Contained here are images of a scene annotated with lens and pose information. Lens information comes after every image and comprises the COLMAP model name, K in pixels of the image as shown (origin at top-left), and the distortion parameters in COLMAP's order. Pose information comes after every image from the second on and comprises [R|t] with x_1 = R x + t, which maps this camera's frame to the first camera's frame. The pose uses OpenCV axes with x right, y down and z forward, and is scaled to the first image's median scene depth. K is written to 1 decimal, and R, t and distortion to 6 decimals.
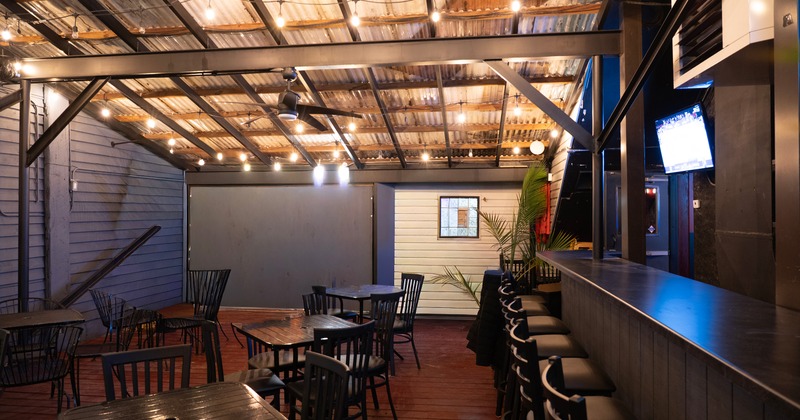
lens RADIAL K [[533.5, 0, 400.0], [0, 533.5, 210.0], [0, 0, 1]] dist [-0.025457, -0.001218]
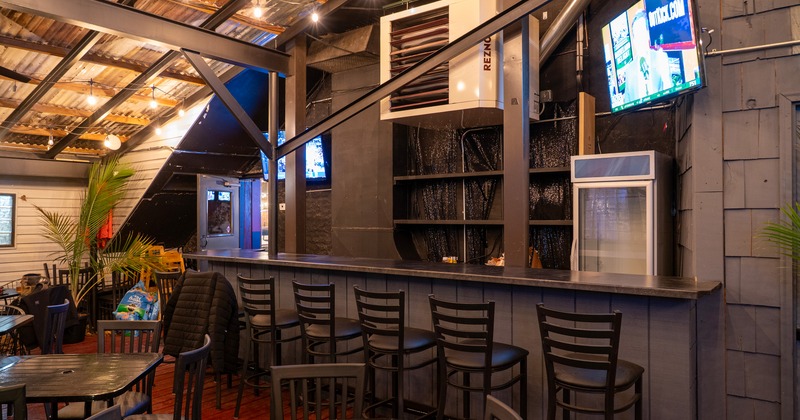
lens RADIAL K [[533.5, 0, 400.0], [0, 533.5, 210.0], [0, 0, 1]] dist [-0.025457, -0.001218]
pose [[0.495723, 0.004510, 0.868469, -0.372485], [-0.002286, 0.999990, -0.003889, 0.000209], [-0.868478, -0.000057, 0.495728, 0.178465]]
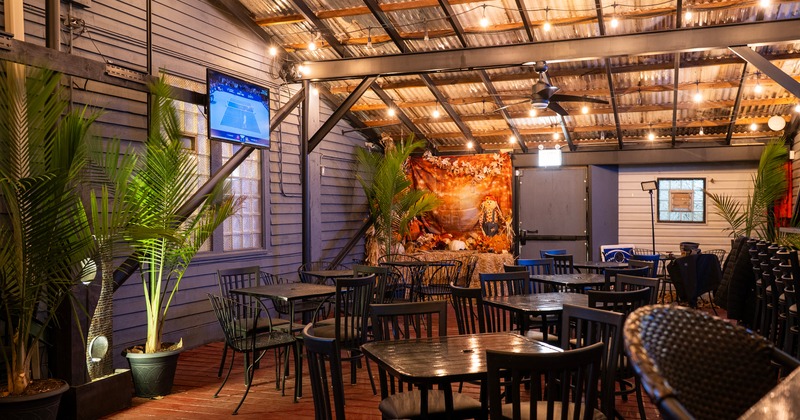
lens RADIAL K [[694.6, 0, 400.0], [0, 694.6, 210.0], [0, 0, 1]] dist [0.015859, 0.002134]
pose [[0.974361, -0.002643, -0.224976, -0.144821], [0.003379, 0.999990, 0.002886, 0.037822], [0.224966, -0.003572, 0.974360, -0.444464]]
